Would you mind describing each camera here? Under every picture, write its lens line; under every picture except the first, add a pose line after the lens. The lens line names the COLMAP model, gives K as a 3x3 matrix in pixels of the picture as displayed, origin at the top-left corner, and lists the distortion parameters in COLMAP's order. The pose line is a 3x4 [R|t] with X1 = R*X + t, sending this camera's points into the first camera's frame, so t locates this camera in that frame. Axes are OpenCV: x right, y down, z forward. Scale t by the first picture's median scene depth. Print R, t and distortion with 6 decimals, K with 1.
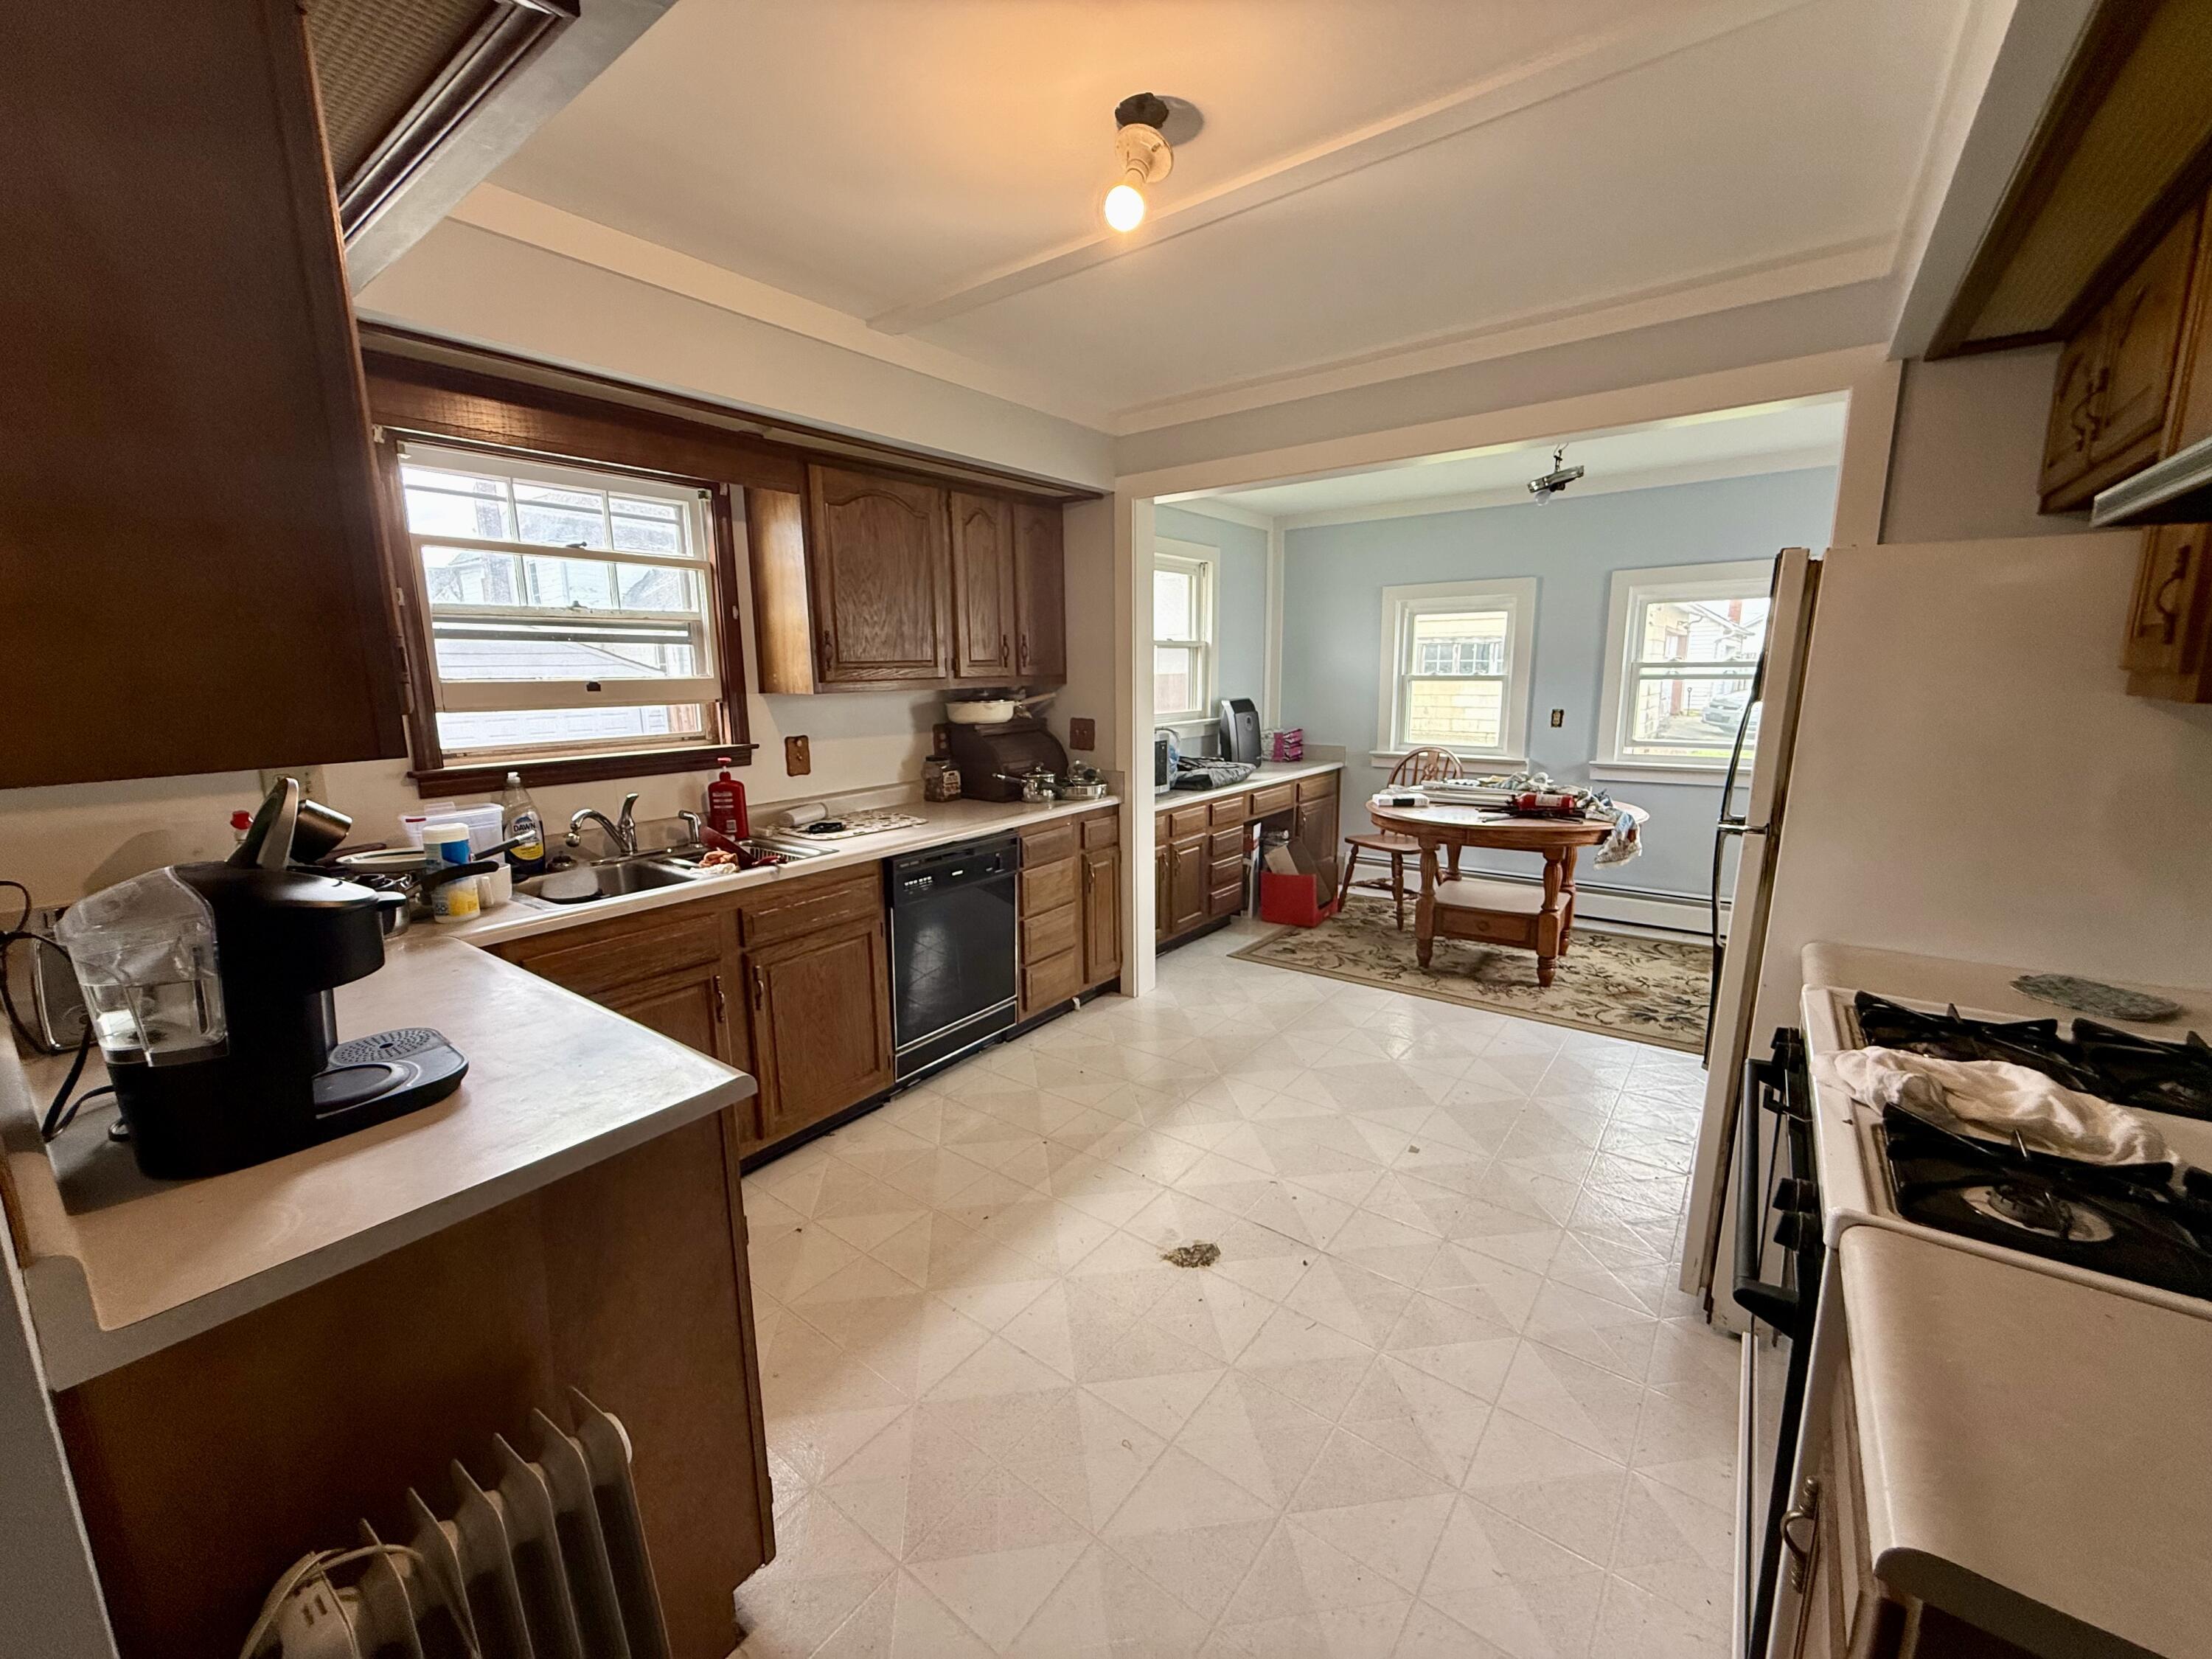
lens RADIAL K [[879.2, 0, 1095.8], [0, 879.2, 827.4], [0, 0, 1]] dist [-0.003094, -0.000503]
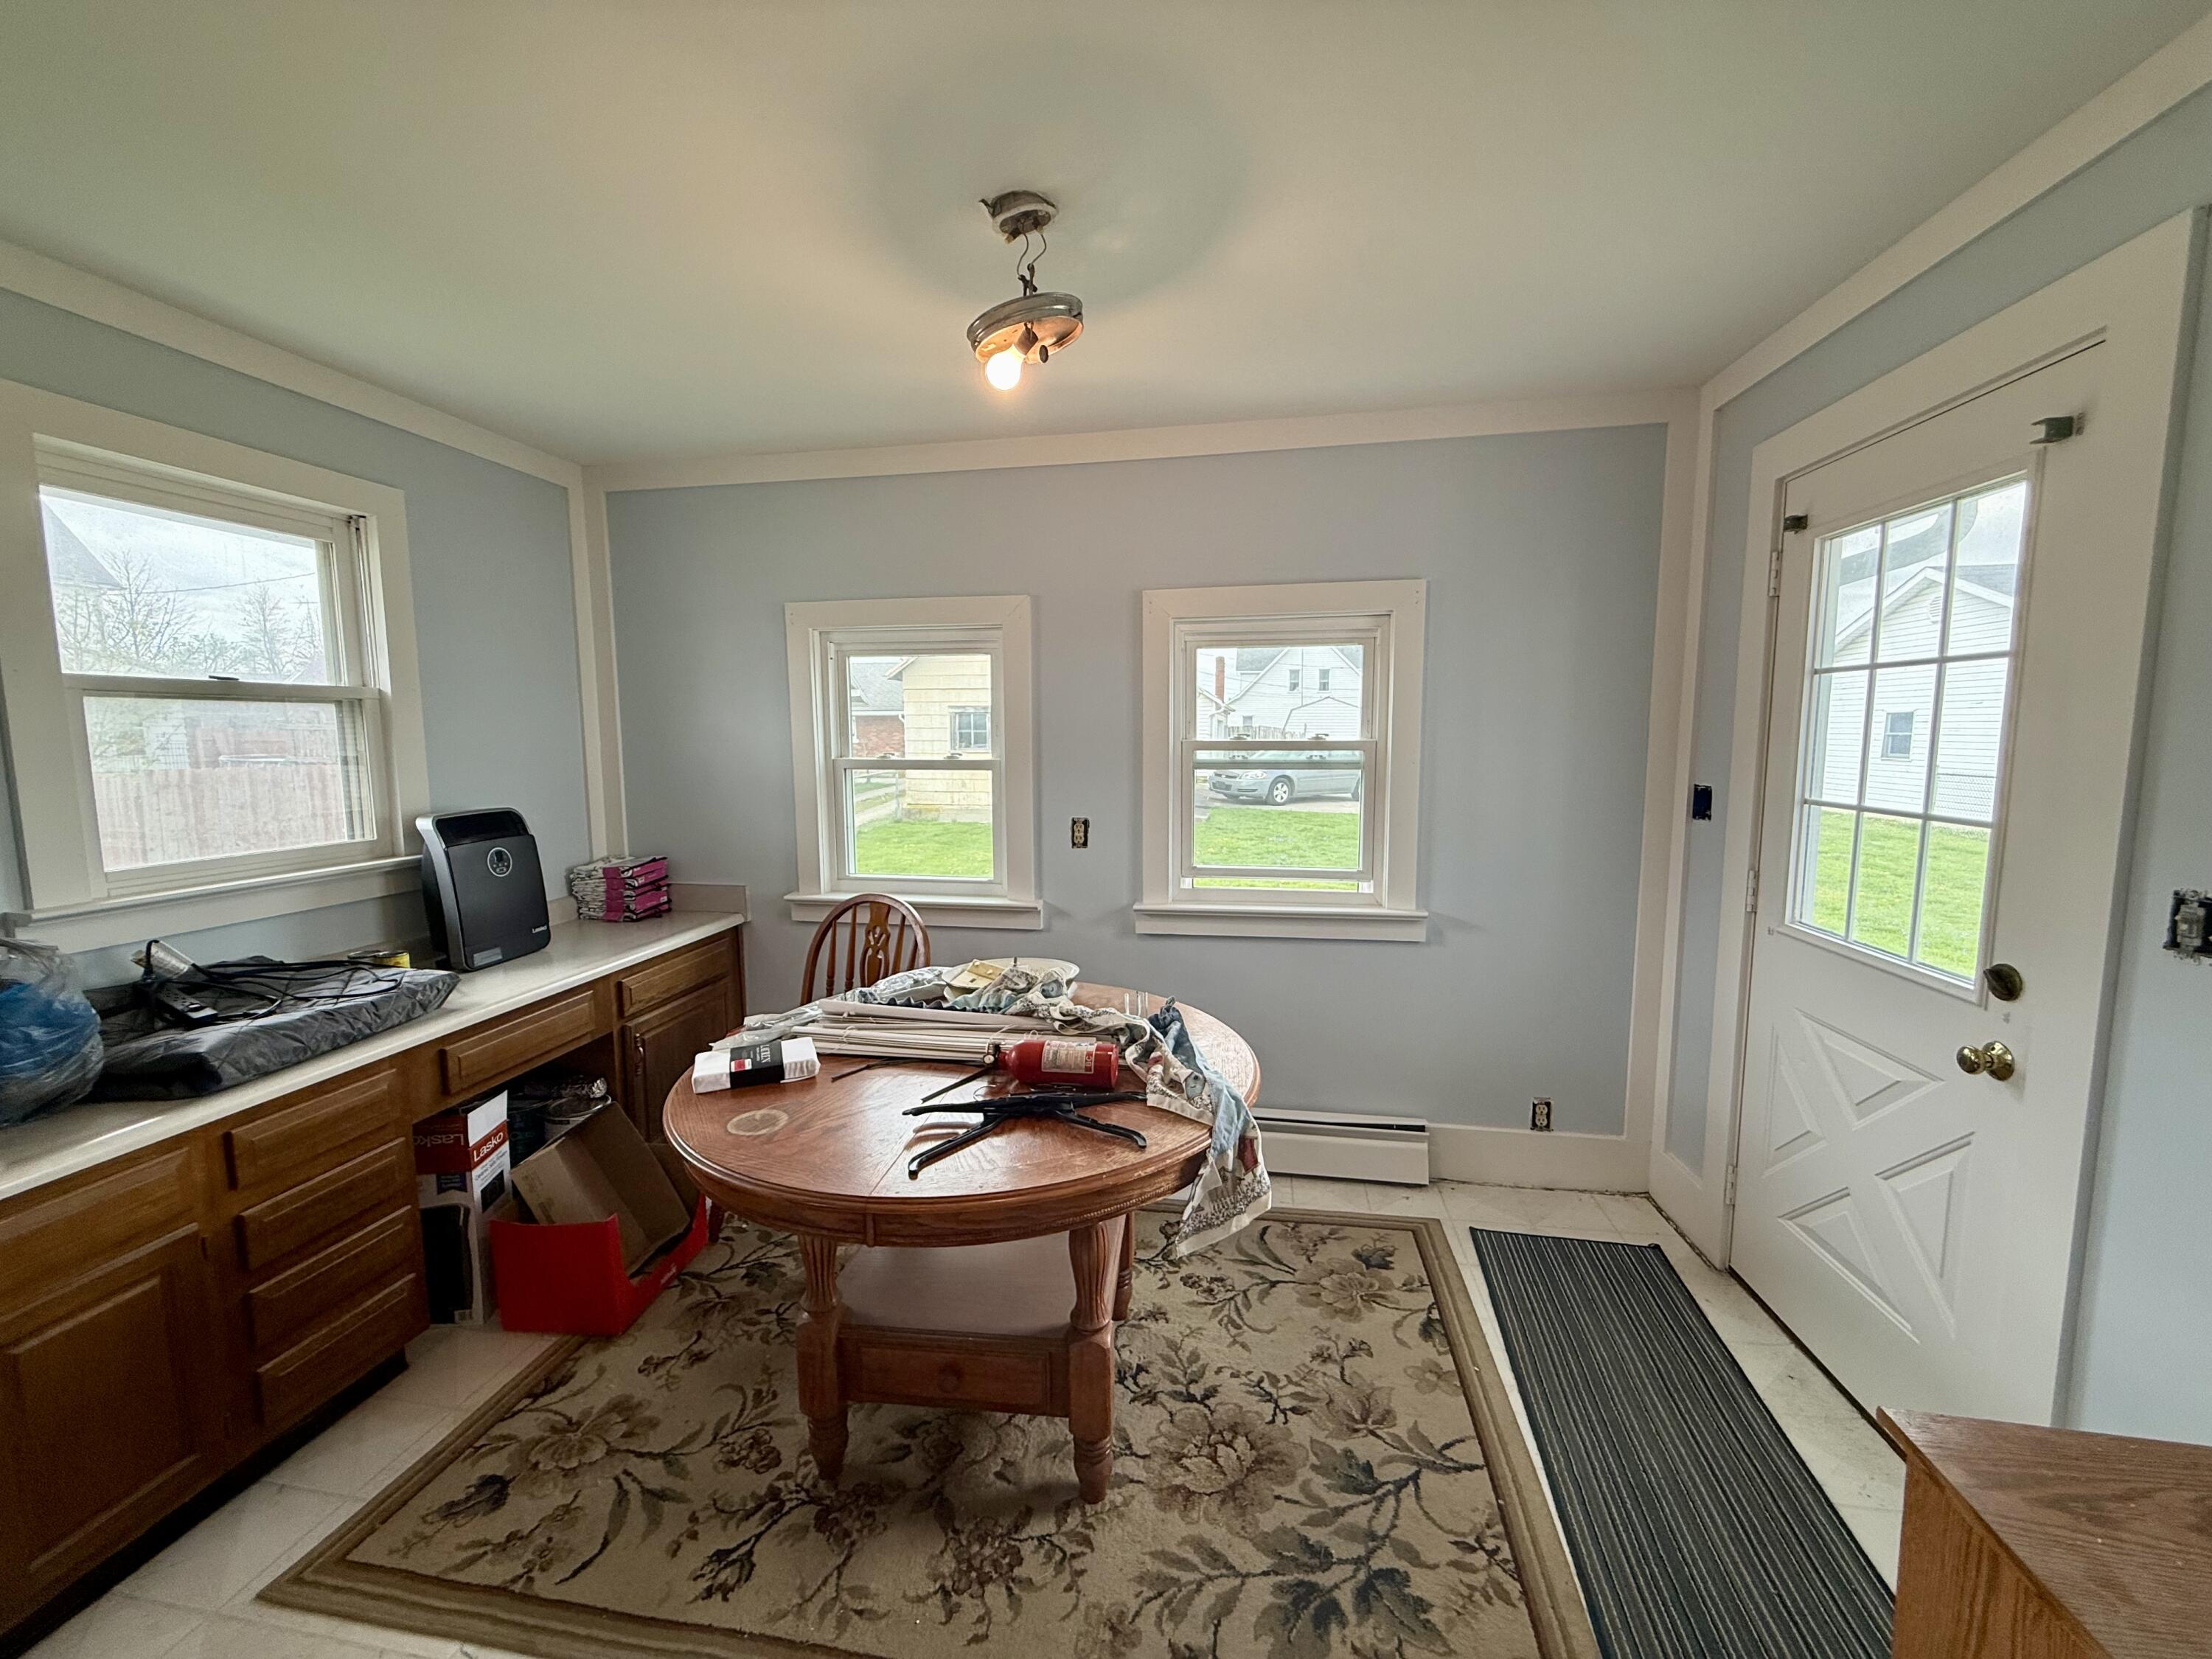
lens RADIAL K [[879.2, 0, 1102.4], [0, 879.2, 830.2], [0, 0, 1]] dist [-0.003094, -0.000503]
pose [[0.880730, -0.042543, 0.471704, 0.272312], [0.076463, 0.995665, -0.052967, -0.098707], [-0.467405, 0.082717, 0.880165, 0.494856]]
